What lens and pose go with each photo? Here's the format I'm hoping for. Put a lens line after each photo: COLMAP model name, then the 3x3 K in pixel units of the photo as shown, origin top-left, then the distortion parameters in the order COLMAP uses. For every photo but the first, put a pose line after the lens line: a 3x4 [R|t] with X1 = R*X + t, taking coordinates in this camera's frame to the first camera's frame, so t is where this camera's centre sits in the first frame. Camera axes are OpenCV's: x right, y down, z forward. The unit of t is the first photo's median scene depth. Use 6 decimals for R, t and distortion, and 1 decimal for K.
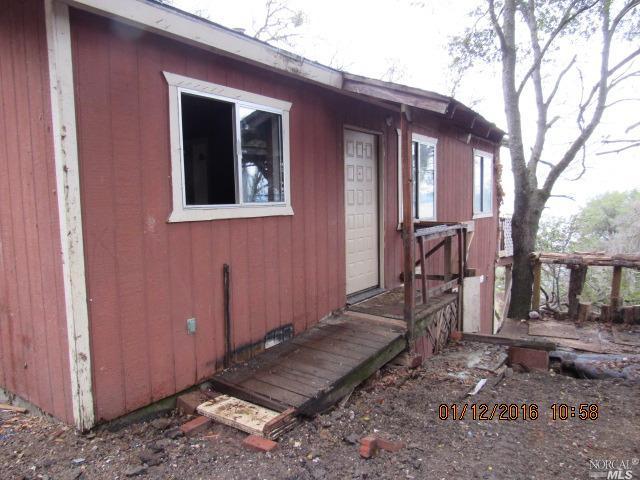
lens RADIAL K [[458.9, 0, 321.1], [0, 458.9, 240.0], [0, 0, 1]] dist [-0.023159, 0.006151]
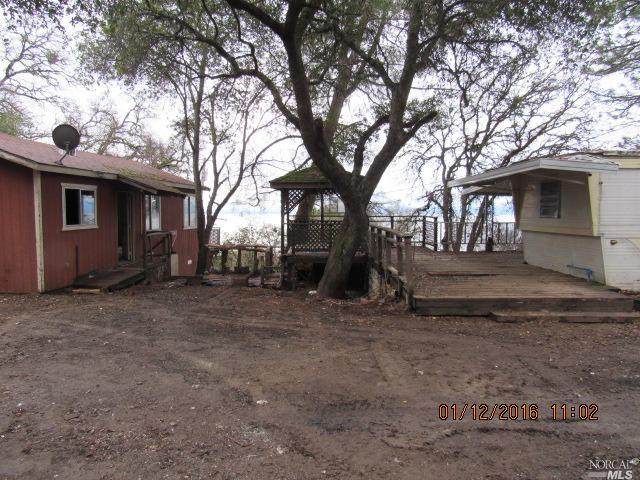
lens RADIAL K [[458.9, 0, 314.8], [0, 458.9, 239.1], [0, 0, 1]] dist [-0.023159, 0.006151]
pose [[0.869780, -0.011334, 0.493310, -0.262063], [0.024335, 0.999505, -0.019941, 0.087484], [-0.492840, 0.029349, 0.869625, -1.807900]]
